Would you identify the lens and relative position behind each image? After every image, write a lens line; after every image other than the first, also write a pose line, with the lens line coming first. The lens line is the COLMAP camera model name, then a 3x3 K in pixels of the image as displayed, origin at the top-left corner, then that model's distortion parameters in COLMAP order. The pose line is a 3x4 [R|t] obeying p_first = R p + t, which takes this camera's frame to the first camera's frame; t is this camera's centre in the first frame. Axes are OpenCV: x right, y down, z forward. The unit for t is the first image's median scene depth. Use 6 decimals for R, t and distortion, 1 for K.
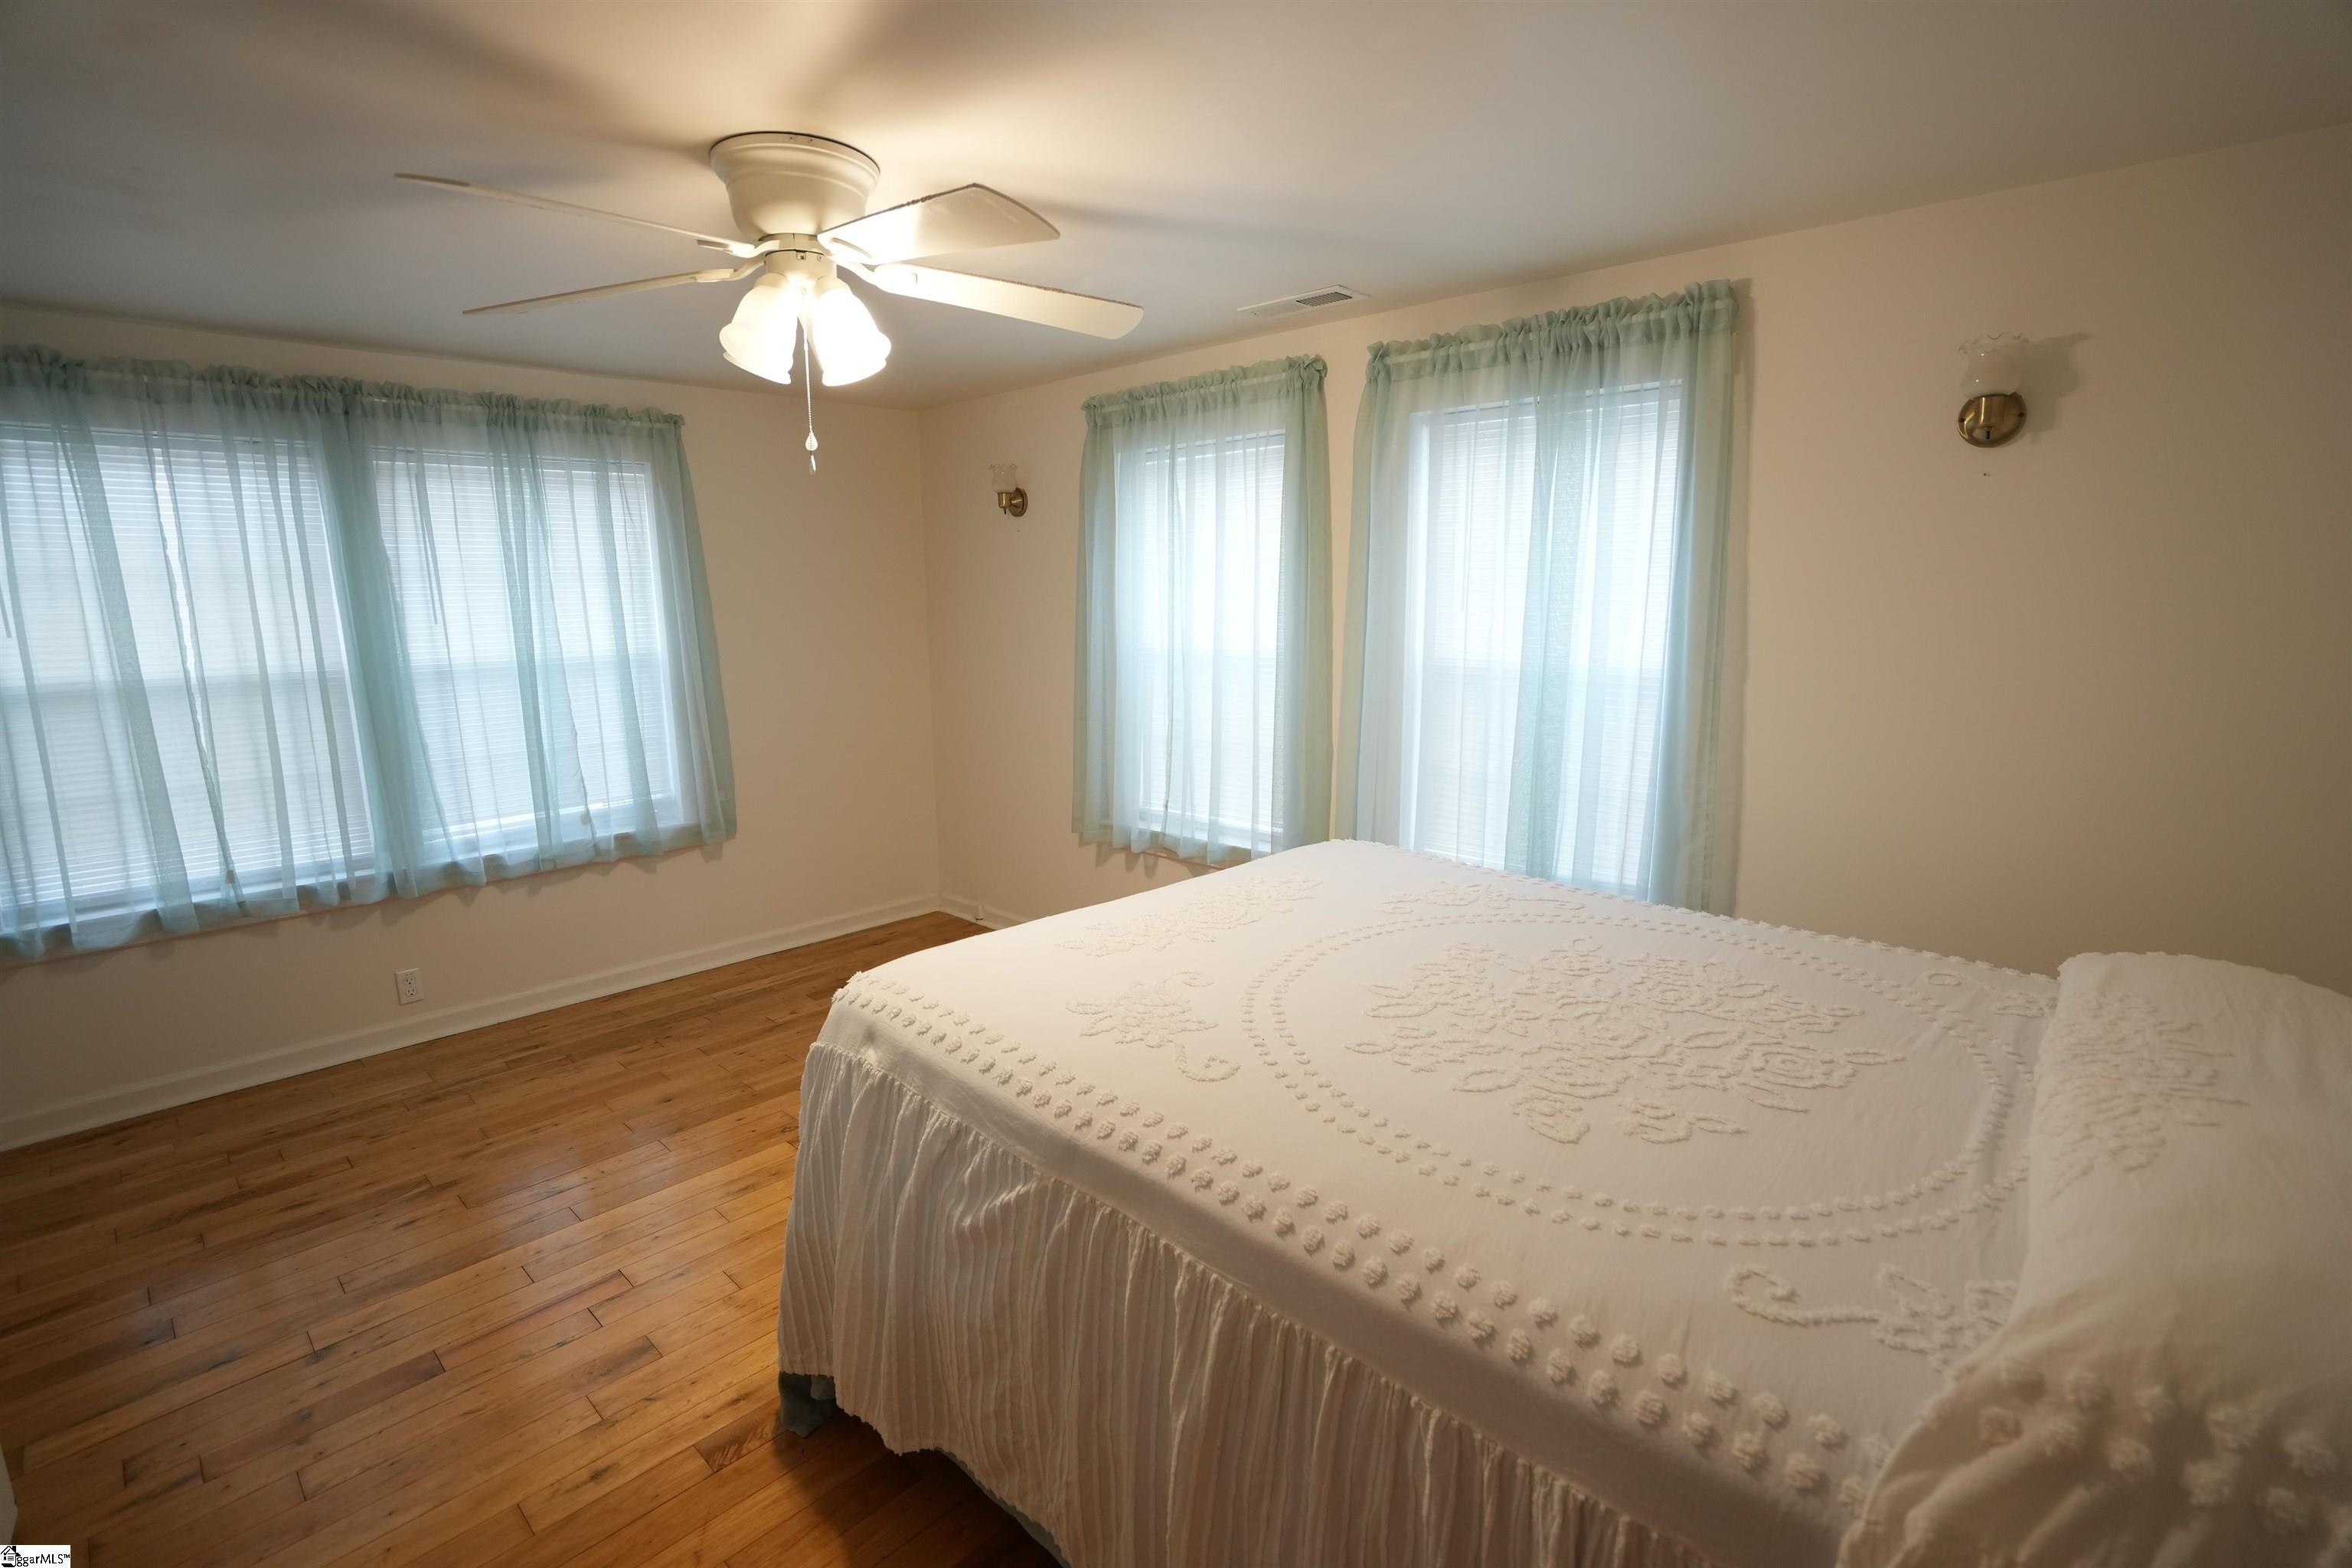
lens RADIAL K [[1074.1, 0, 1207.8], [0, 1074.1, 786.6], [0, 0, 1]] dist [-0.043302, 0.015878]
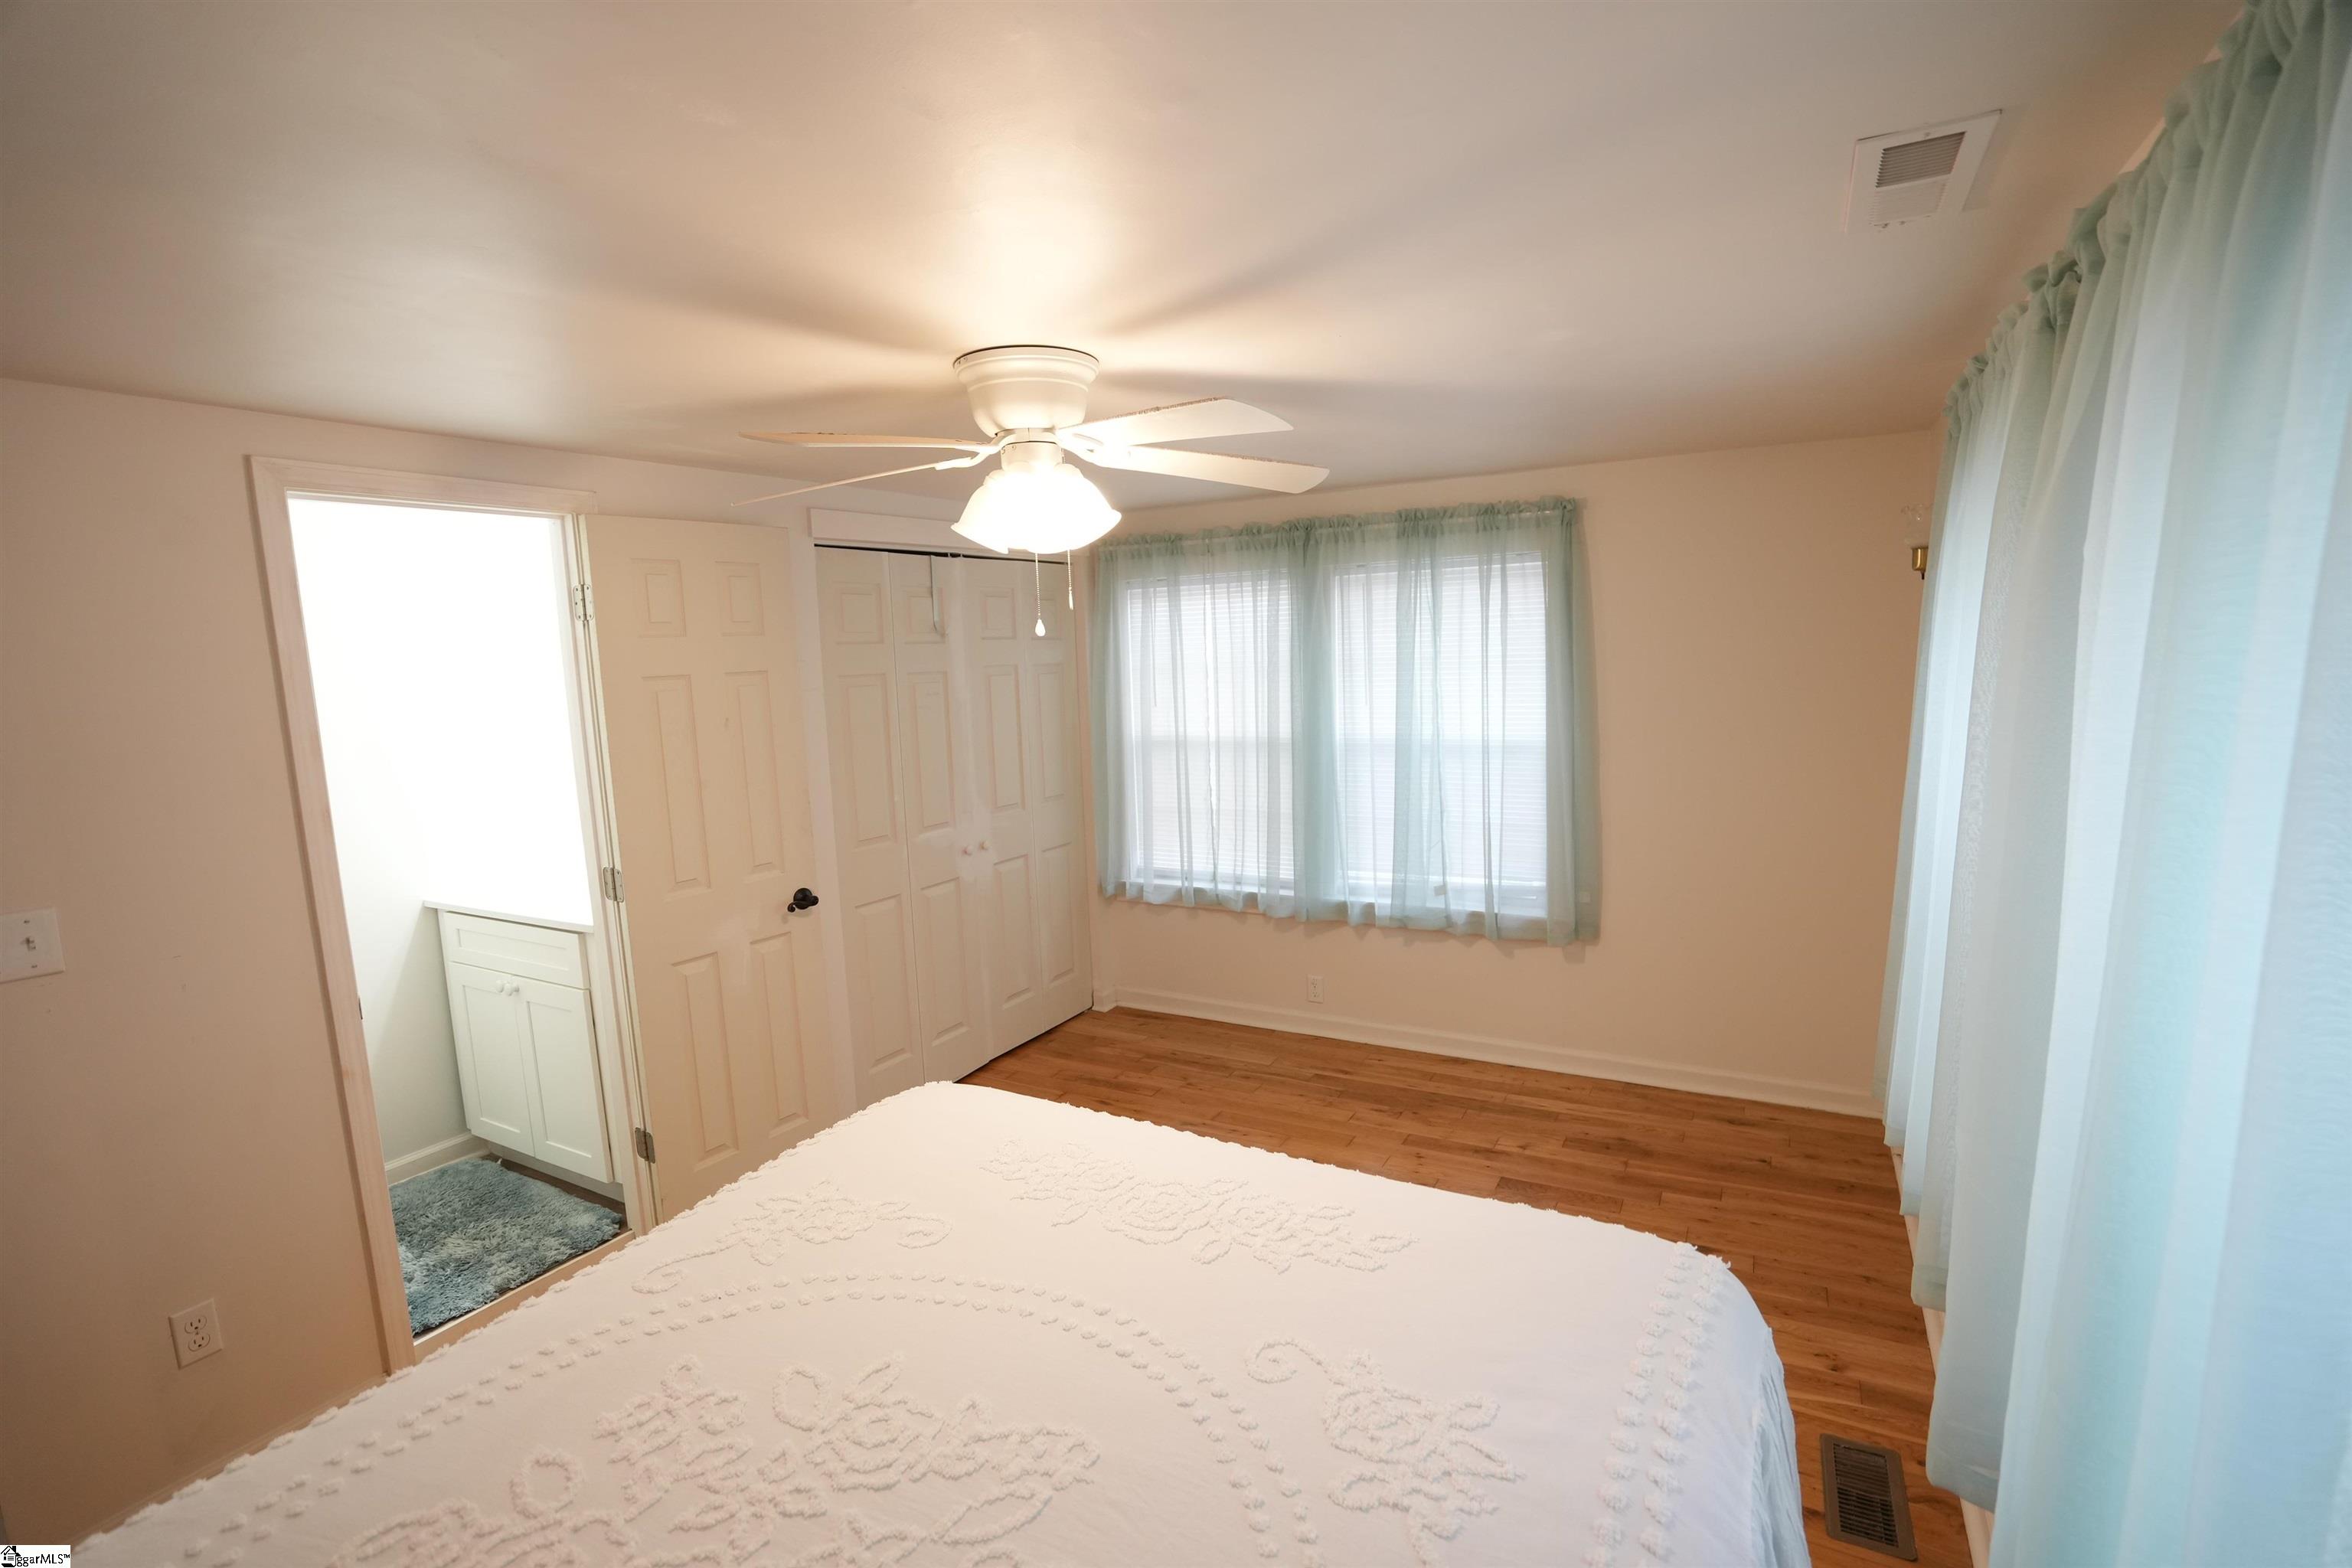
lens RADIAL K [[1074.1, 0, 1207.8], [0, 1074.1, 786.6], [0, 0, 1]] dist [-0.043302, 0.015878]
pose [[0.257440, 0.117689, -0.959101, 0.411005], [-0.154225, 0.984836, 0.079450, -0.131511], [0.953907, 0.127463, 0.271687, 0.502941]]
